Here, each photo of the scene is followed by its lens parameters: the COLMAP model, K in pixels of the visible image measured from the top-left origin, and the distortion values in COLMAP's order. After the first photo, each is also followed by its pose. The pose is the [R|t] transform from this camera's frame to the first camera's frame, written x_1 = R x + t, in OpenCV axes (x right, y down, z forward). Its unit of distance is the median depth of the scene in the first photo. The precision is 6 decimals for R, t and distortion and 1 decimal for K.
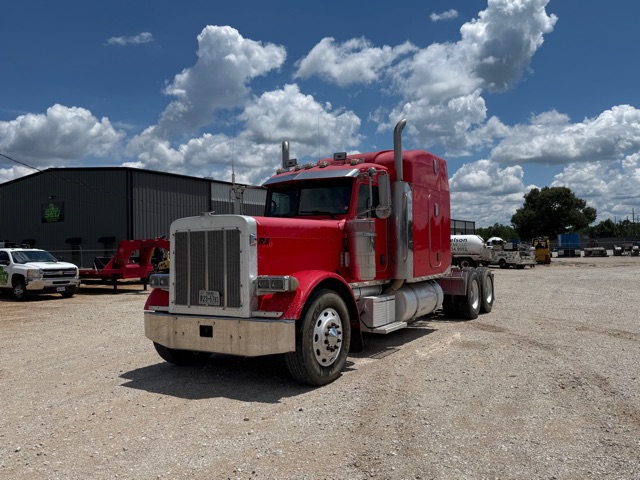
lens RADIAL K [[484.7, 0, 320.5], [0, 484.7, 255.3], [0, 0, 1]] dist [0.277486, -0.450804]
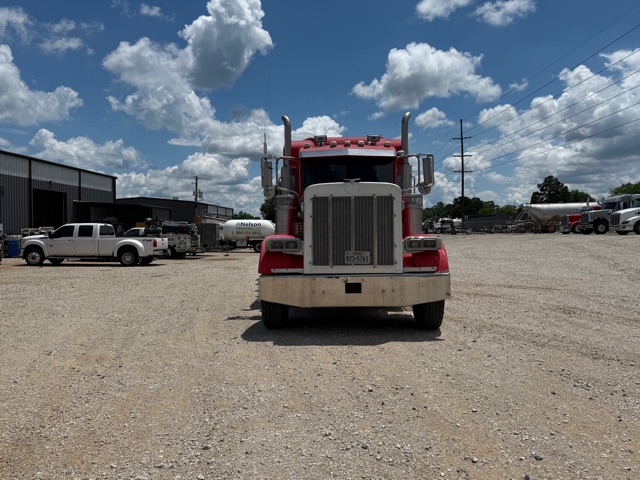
lens RADIAL K [[506.1, 0, 320.0], [0, 506.1, 240.0], [0, 0, 1]] dist [0.037551, -0.074975]
pose [[0.873386, 0.003358, 0.487017, -0.429792], [-0.000577, 0.999983, -0.005861, 0.027270], [-0.487029, 0.004838, 0.873373, 0.027393]]
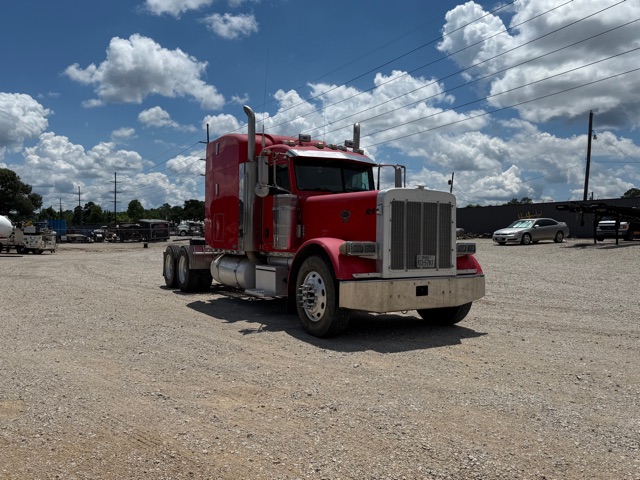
lens RADIAL K [[506.1, 0, 320.0], [0, 506.1, 240.0], [0, 0, 1]] dist [0.037551, -0.074975]
pose [[0.458776, 0.017877, 0.888372, -0.701520], [-0.011225, 0.999834, -0.014323, 0.028640], [-0.888481, -0.003401, 0.458901, 0.343355]]
